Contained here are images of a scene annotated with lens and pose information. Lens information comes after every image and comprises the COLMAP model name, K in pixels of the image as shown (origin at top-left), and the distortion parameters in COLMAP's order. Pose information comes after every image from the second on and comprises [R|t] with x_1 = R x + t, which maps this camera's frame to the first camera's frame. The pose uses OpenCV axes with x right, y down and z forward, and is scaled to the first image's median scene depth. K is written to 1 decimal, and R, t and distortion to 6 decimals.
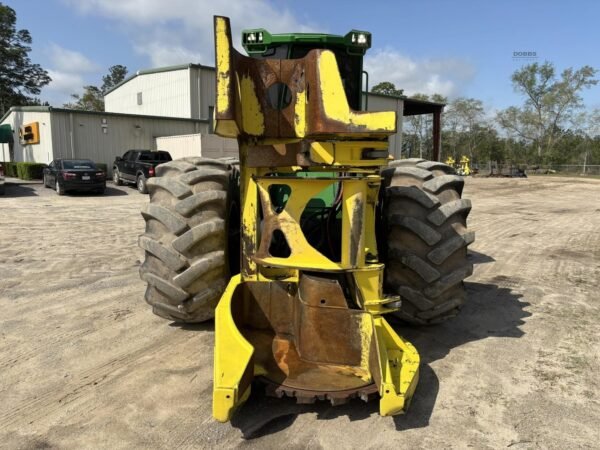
lens RADIAL K [[448.6, 0, 297.5], [0, 448.6, 227.7], [0, 0, 1]] dist [0.057667, -0.053166]
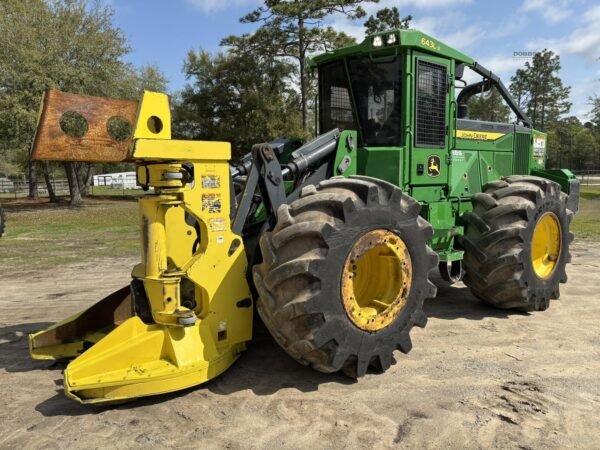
lens RADIAL K [[448.6, 0, 300.5], [0, 448.6, 227.0], [0, 0, 1]] dist [0.057667, -0.053166]
pose [[-0.642538, -0.088017, 0.761182, -0.185377], [0.120166, 0.969515, 0.213544, -0.064005], [-0.756772, 0.228678, -0.612374, 0.403294]]
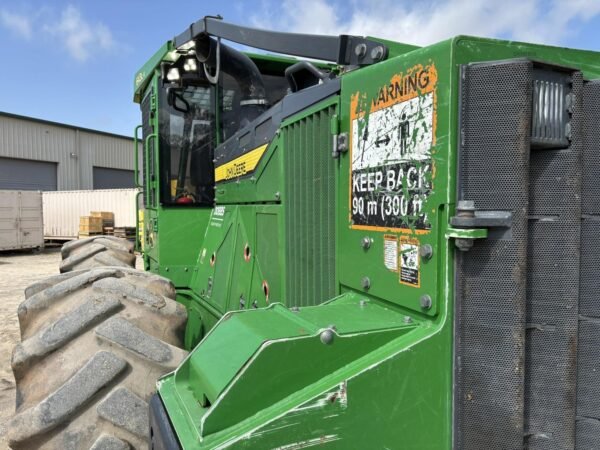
lens RADIAL K [[448.6, 0, 293.8], [0, 448.6, 230.9], [0, 0, 1]] dist [0.057667, -0.053166]
pose [[0.899657, -0.044625, 0.434312, -0.077981], [0.087611, 0.992981, -0.079455, -0.020695], [-0.427718, 0.109533, 0.897251, 0.038412]]
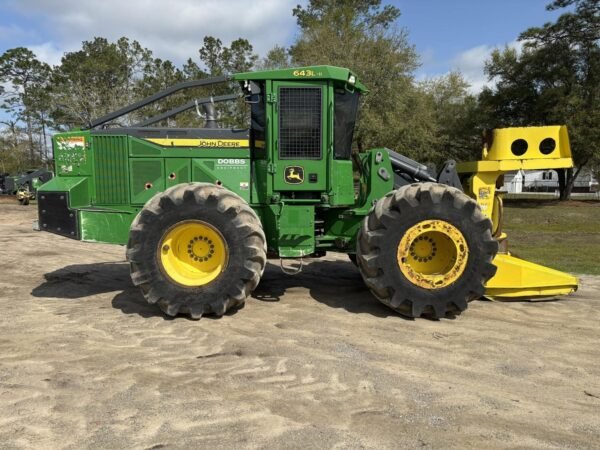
lens RADIAL K [[448.6, 0, 295.8], [0, 448.6, 228.4], [0, 0, 1]] dist [0.057667, -0.053166]
pose [[0.020603, -0.111543, 0.993546, -0.293384], [0.150484, 0.982782, 0.107214, -0.044094], [-0.988398, 0.147304, 0.037033, 0.265545]]
